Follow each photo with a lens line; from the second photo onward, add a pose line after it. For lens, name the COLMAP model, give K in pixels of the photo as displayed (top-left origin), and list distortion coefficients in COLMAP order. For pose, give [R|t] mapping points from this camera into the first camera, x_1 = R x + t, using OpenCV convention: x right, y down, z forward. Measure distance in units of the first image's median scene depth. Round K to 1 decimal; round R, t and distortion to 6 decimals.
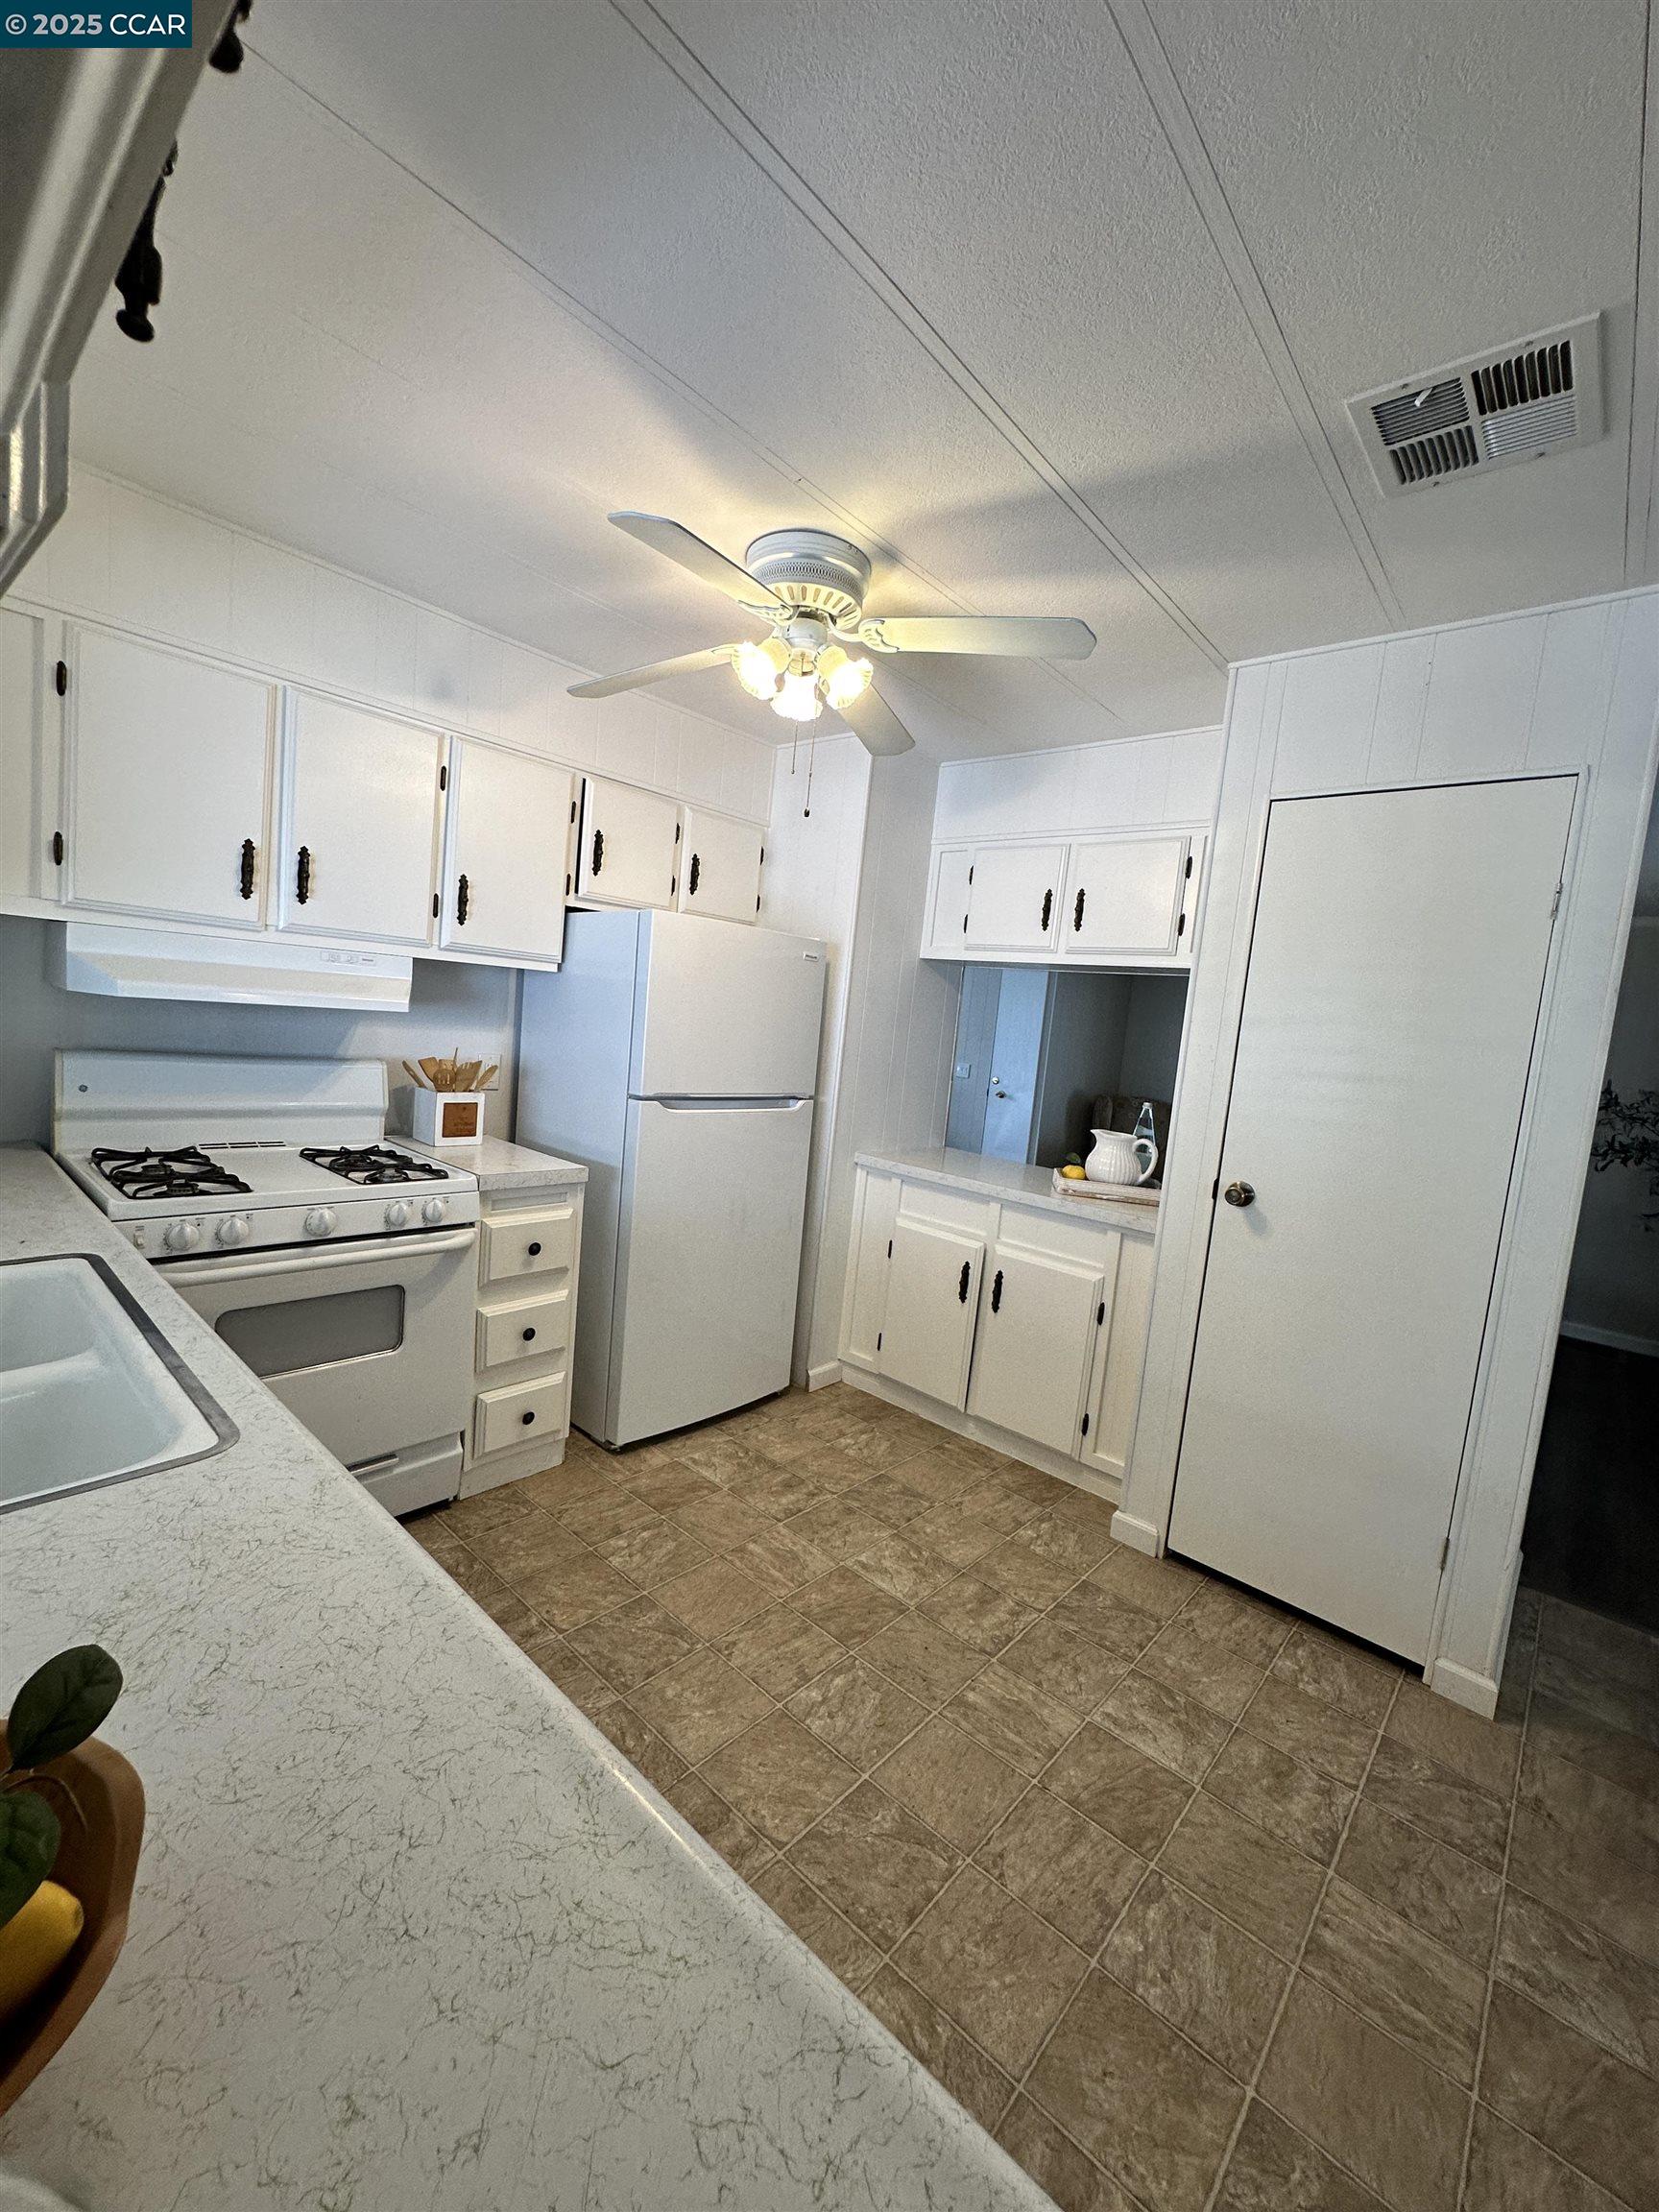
lens RADIAL K [[884.0, 0, 830.6], [0, 884.0, 1104.7], [0, 0, 1]] dist [-0.005995, 0.001781]
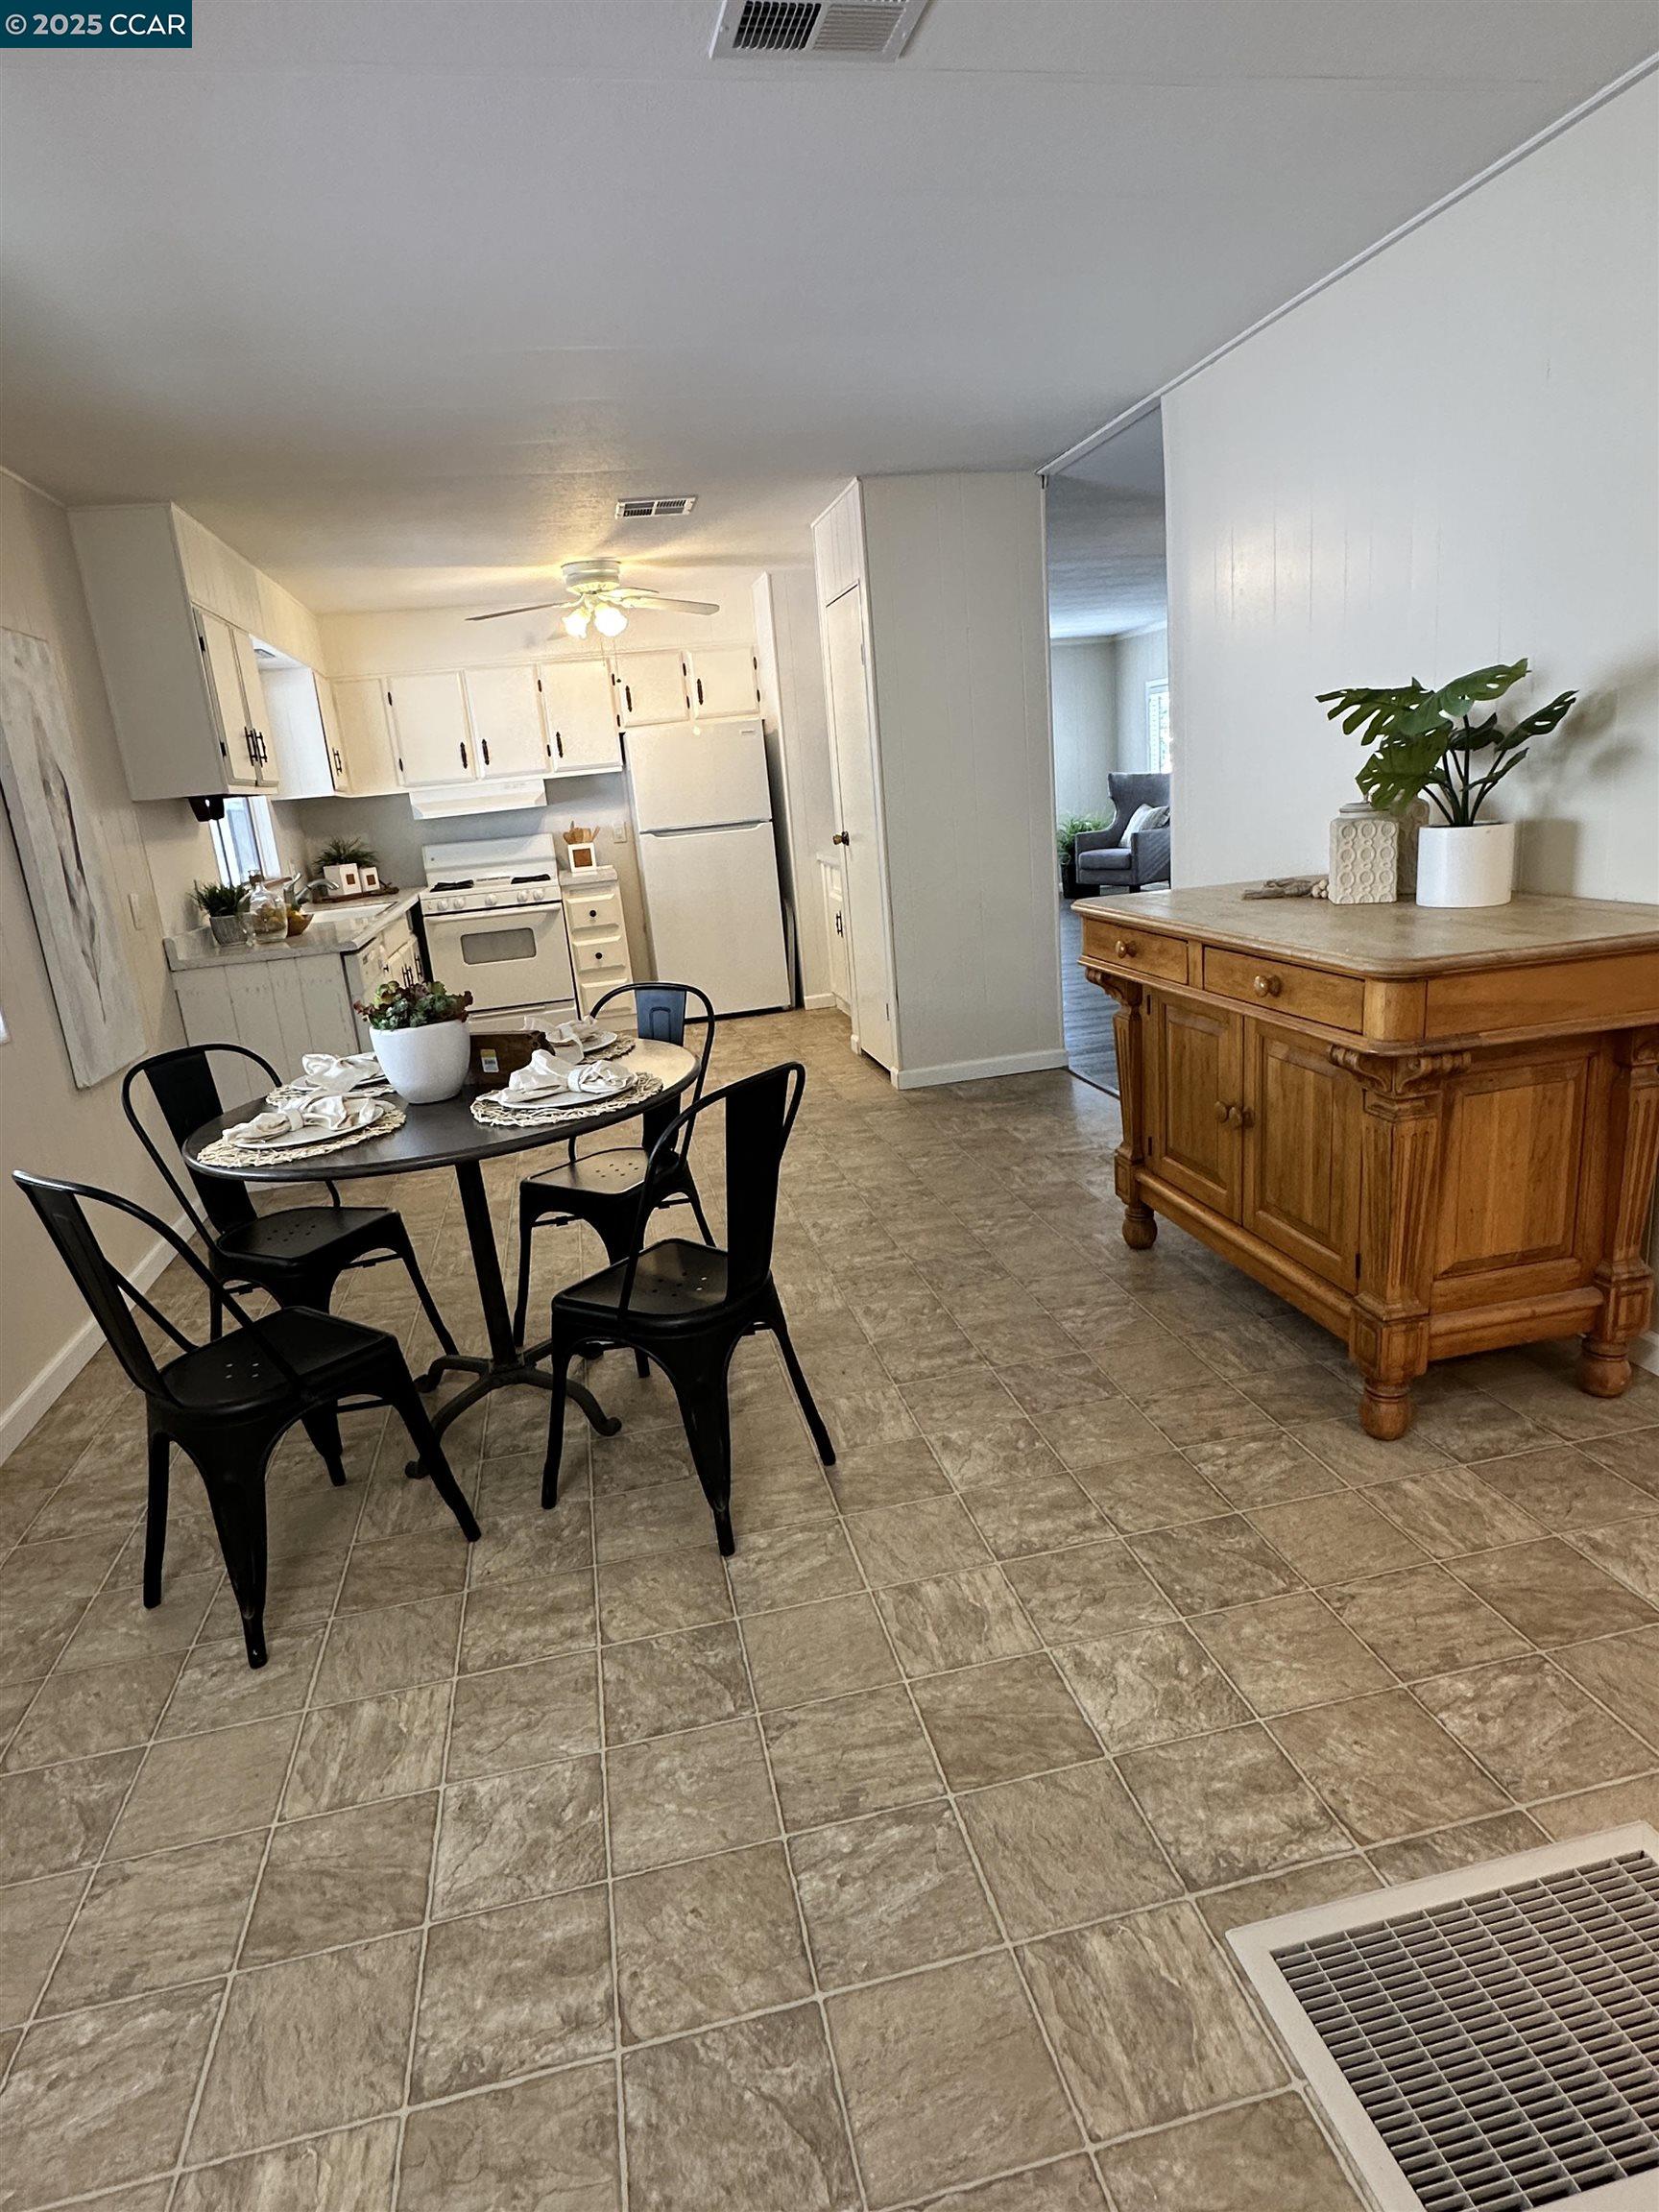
lens RADIAL K [[1231.5, 0, 826.8], [0, 1231.5, 1103.6], [0, 0, 1]] dist [-0.001391, 0.000031]
pose [[0.791945, -0.007809, -0.610542, 2.241529], [0.109254, 0.985593, 0.129109, 0.349618], [0.600738, -0.168951, 0.781389, -1.208545]]
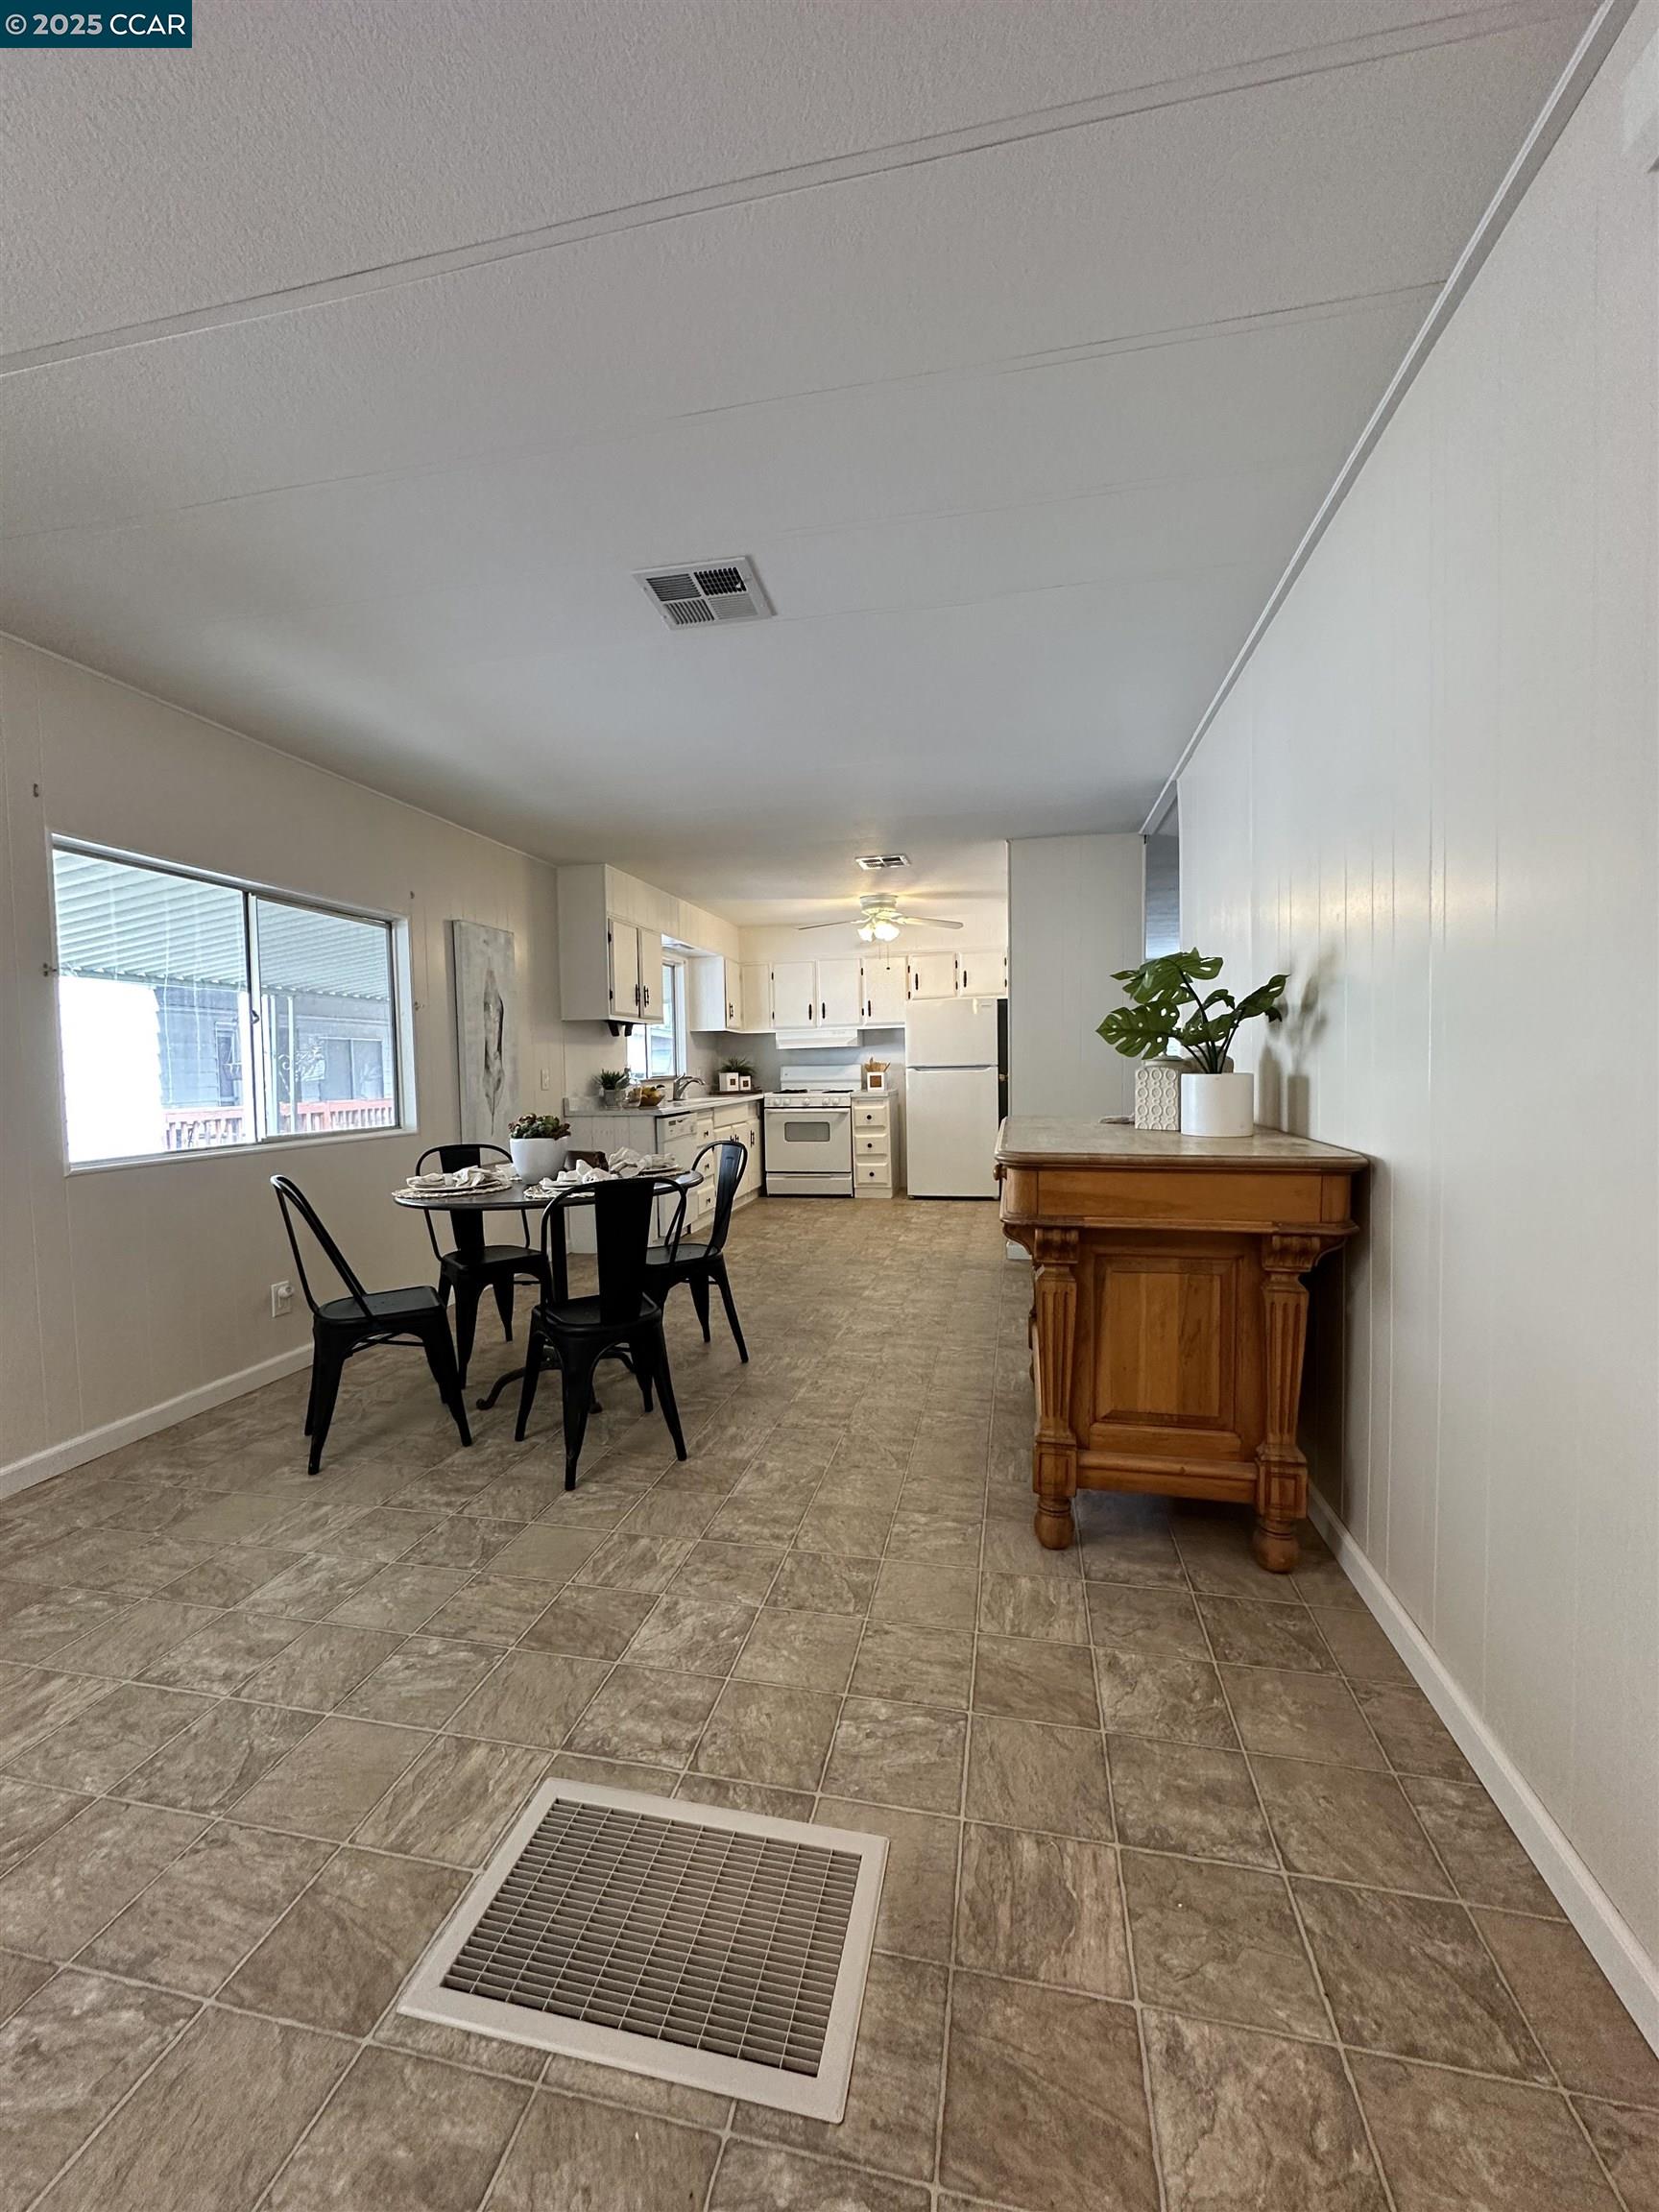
lens RADIAL K [[884.0, 0, 829.8], [0, 884.0, 1103.6], [0, 0, 1]] dist [-0.005995, 0.001781]
pose [[0.492040, -0.063696, -0.868239, 2.764924], [-0.013908, 0.996617, -0.080996, 0.445096], [0.870462, 0.051929, 0.489489, -0.773019]]
